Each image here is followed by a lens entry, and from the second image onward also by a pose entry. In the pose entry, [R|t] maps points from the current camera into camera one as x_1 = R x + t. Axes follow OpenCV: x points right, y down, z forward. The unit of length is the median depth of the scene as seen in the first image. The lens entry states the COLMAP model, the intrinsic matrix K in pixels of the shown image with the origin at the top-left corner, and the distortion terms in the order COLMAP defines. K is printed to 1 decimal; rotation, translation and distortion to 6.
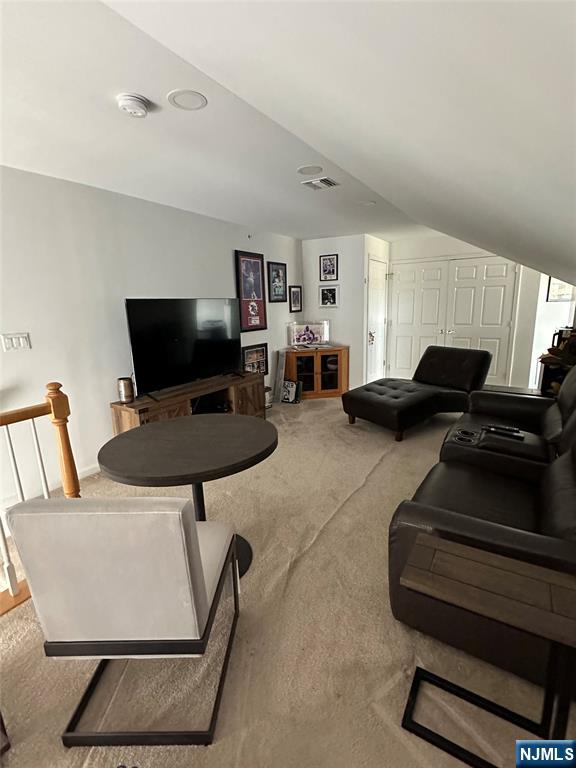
lens RADIAL K [[364.9, 0, 287.8], [0, 364.9, 384.6], [0, 0, 1]] dist [-0.010787, 0.003440]
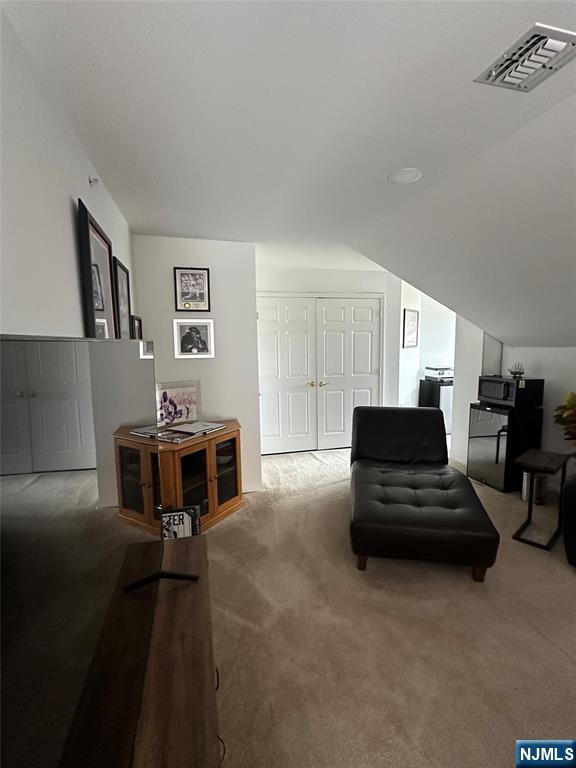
lens RADIAL K [[364.9, 0, 285.9], [0, 364.9, 387.0], [0, 0, 1]] dist [-0.010787, 0.003440]
pose [[0.707440, -0.073297, 0.702962, -0.200101], [0.155439, 0.986391, -0.053579, -0.113755], [-0.689469, 0.147171, 0.709206, 0.508991]]
